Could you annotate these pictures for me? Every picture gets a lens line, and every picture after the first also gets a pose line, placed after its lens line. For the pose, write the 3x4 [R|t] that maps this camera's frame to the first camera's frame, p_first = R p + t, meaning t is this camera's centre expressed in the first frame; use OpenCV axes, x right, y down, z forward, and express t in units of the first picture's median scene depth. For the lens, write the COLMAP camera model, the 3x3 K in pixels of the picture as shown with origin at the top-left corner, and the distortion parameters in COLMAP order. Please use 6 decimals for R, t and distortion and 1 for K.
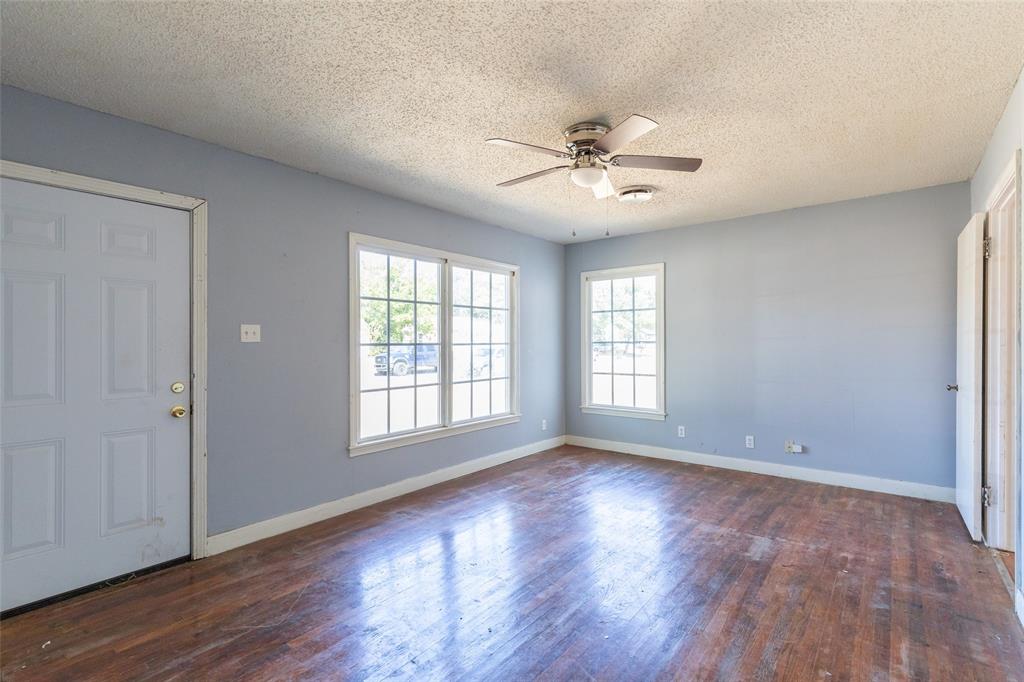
lens RADIAL K [[466.2, 0, 512.9], [0, 466.2, 343.3], [0, 0, 1]] dist [0.011646, 0.000182]
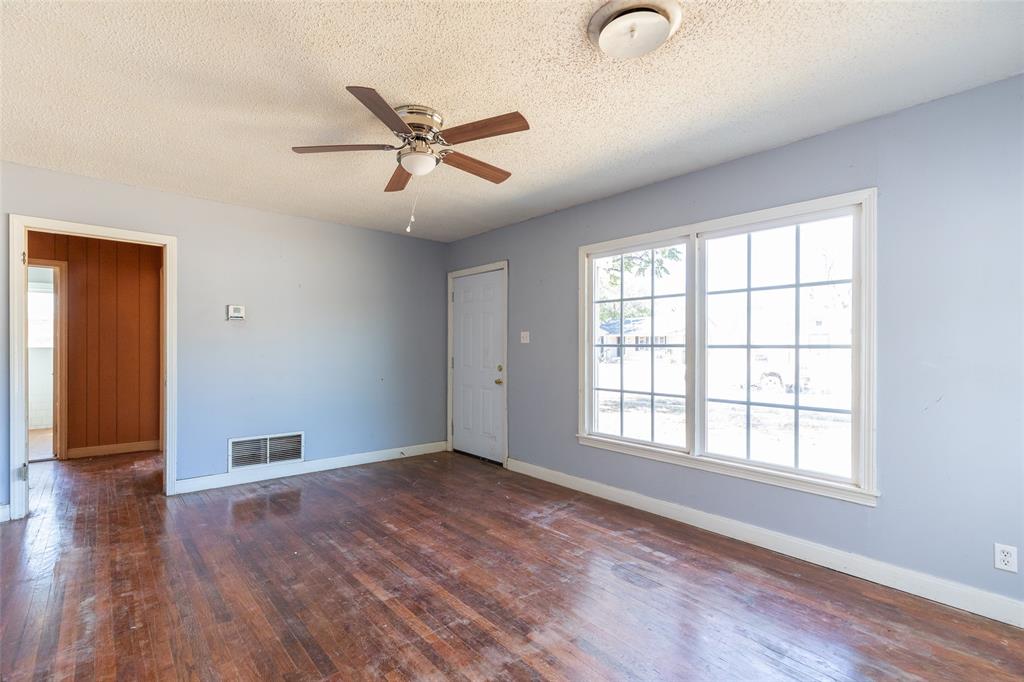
lens RADIAL K [[466.2, 0, 512.9], [0, 466.2, 343.3], [0, 0, 1]] dist [0.011646, 0.000182]
pose [[-0.159234, -0.005043, -0.987228, 0.779379], [-0.007465, 0.999965, -0.003904, 0.003322], [0.987213, 0.006748, -0.159266, 0.981729]]
